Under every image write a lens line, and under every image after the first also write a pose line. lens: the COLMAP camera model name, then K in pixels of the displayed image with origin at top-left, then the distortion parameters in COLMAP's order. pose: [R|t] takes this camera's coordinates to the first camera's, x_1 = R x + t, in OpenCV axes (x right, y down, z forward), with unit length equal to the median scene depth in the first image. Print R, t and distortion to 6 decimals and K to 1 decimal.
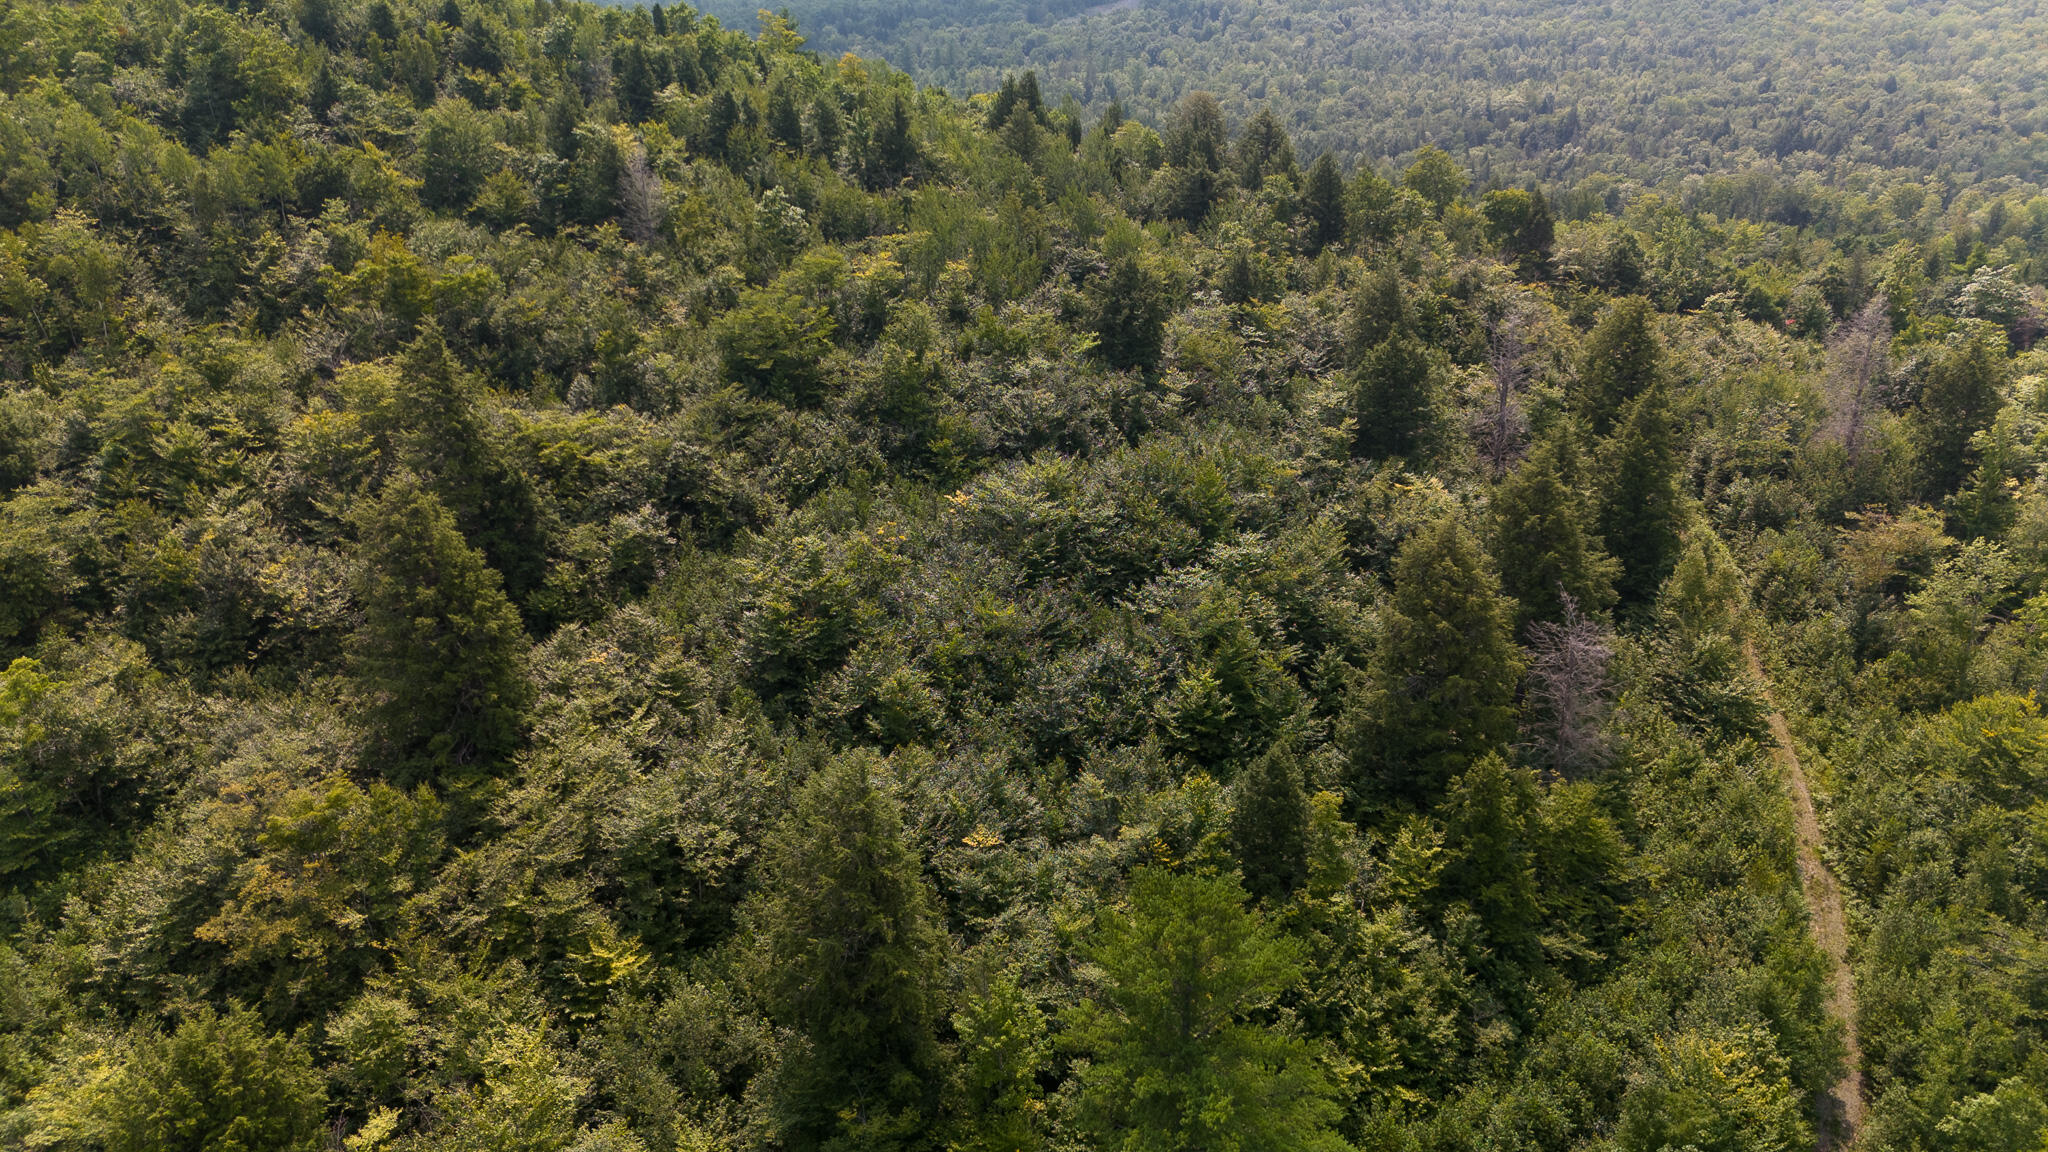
lens RADIAL K [[1505.2, 0, 1024.0], [0, 1505.2, 576.0], [0, 0, 1]] dist [0.067398, -0.053017]
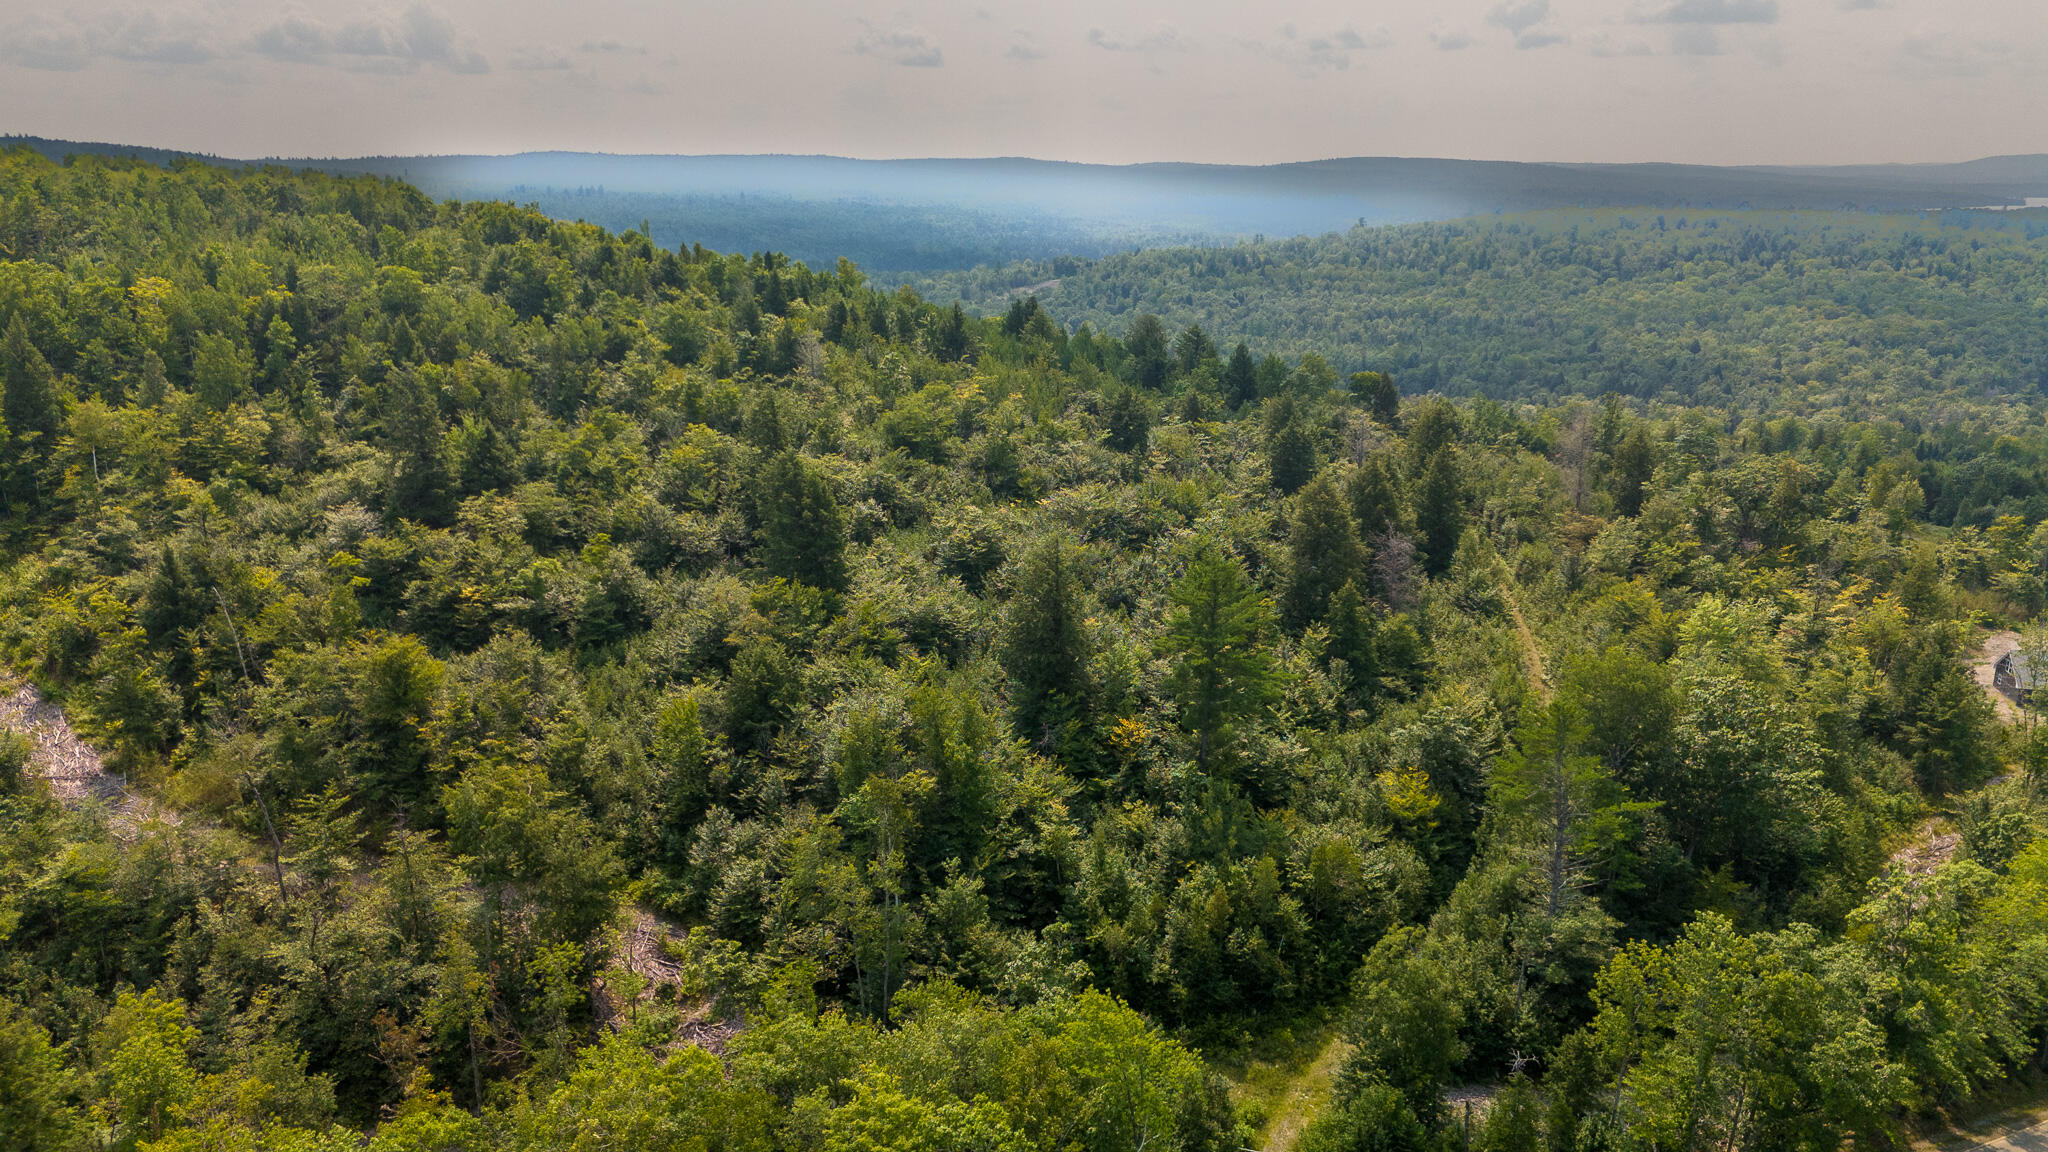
lens RADIAL K [[1500.5, 0, 1022.3], [0, 1500.5, 567.6], [0, 0, 1]] dist [0.084310, -0.086769]
pose [[0.998376, -0.007692, 0.056453, -0.138148], [0.017697, 0.983699, -0.178948, 0.273285], [-0.054156, 0.179656, 0.982238, -0.550724]]
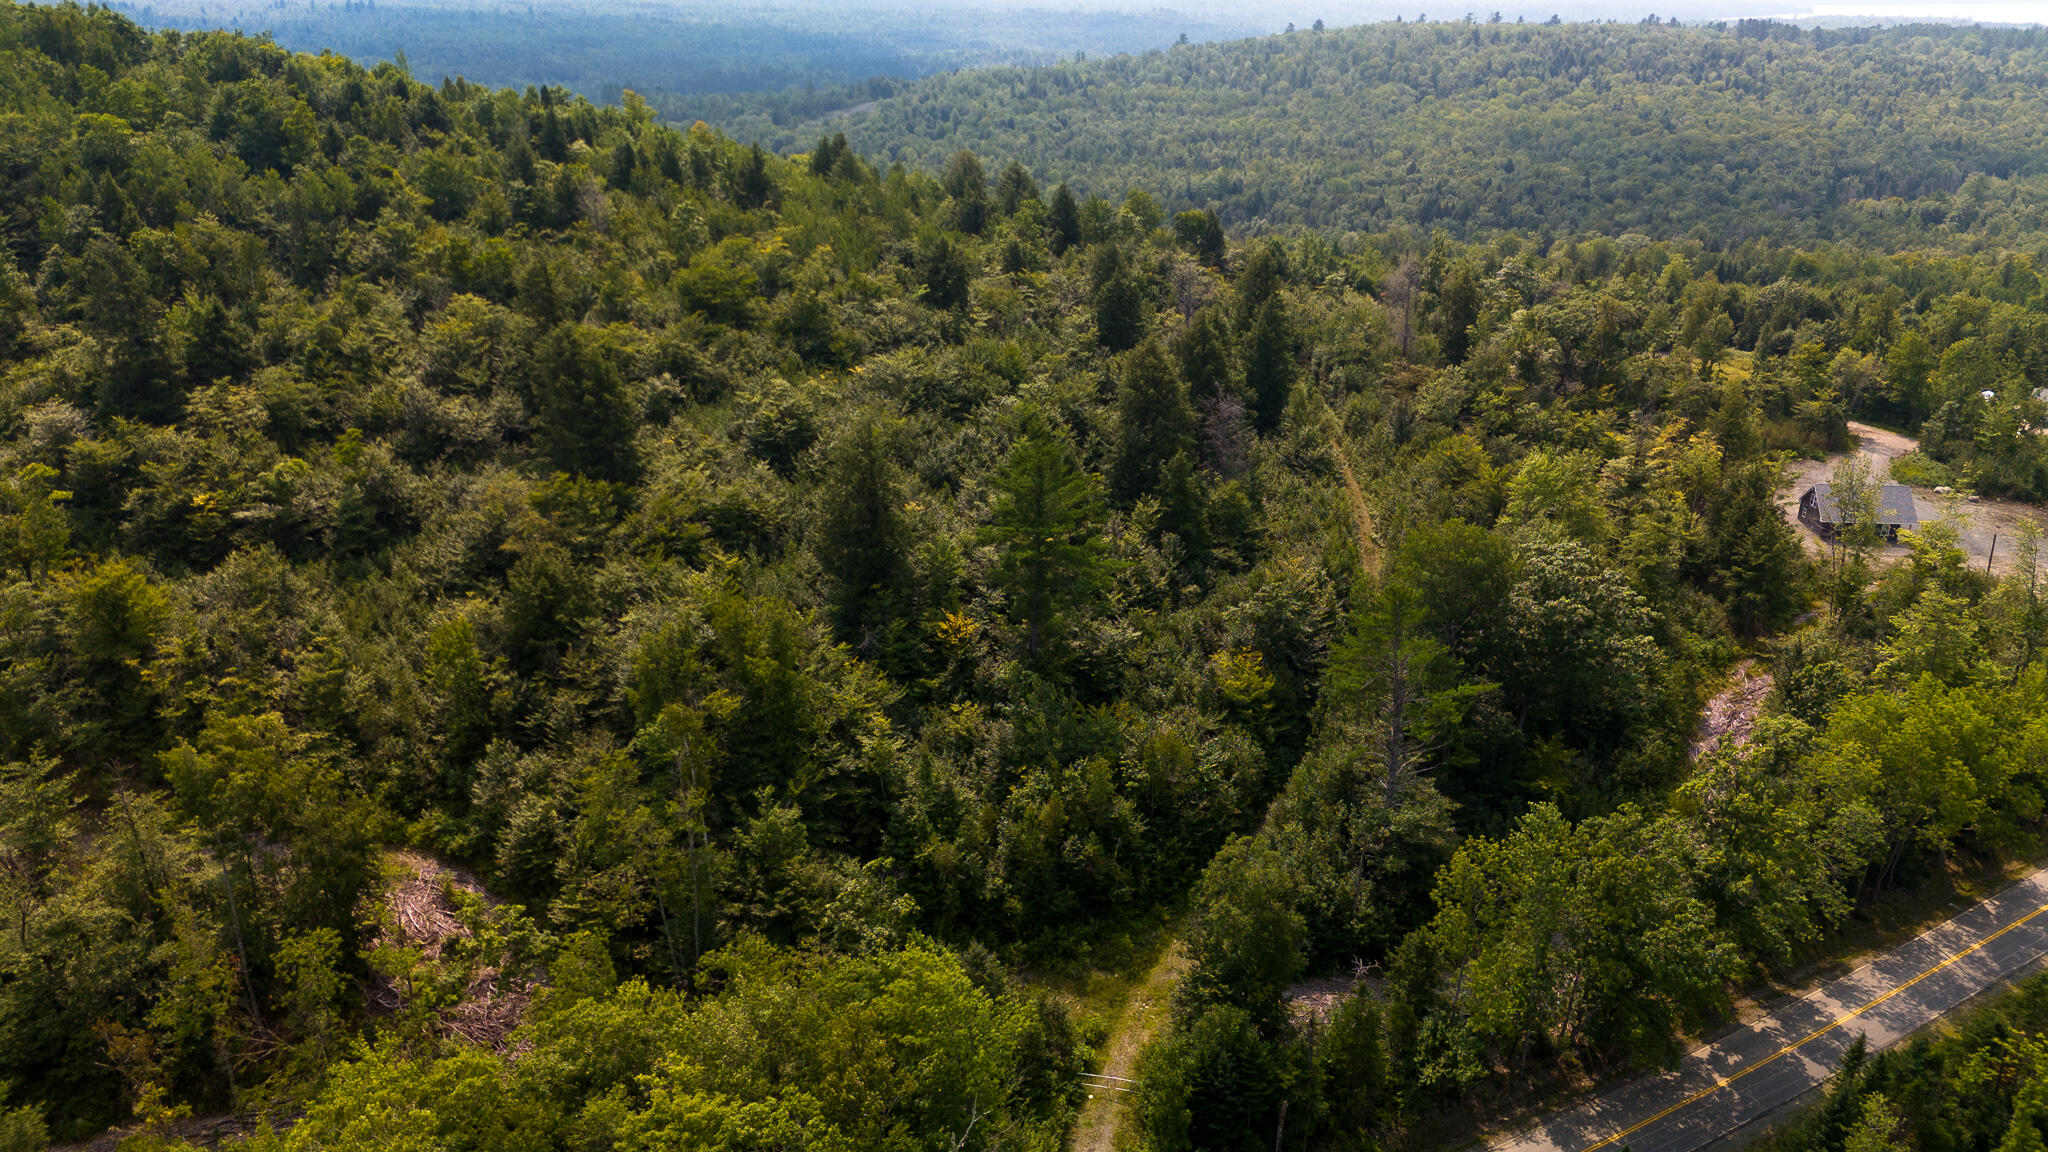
lens RADIAL K [[1500.5, 0, 1022.3], [0, 1500.5, 567.6], [0, 0, 1]] dist [0.084310, -0.086769]
pose [[0.985178, -0.058866, 0.161119, -0.117870], [0.069875, 0.995530, -0.063536, 0.226547], [-0.156659, 0.073852, 0.984888, -0.485067]]
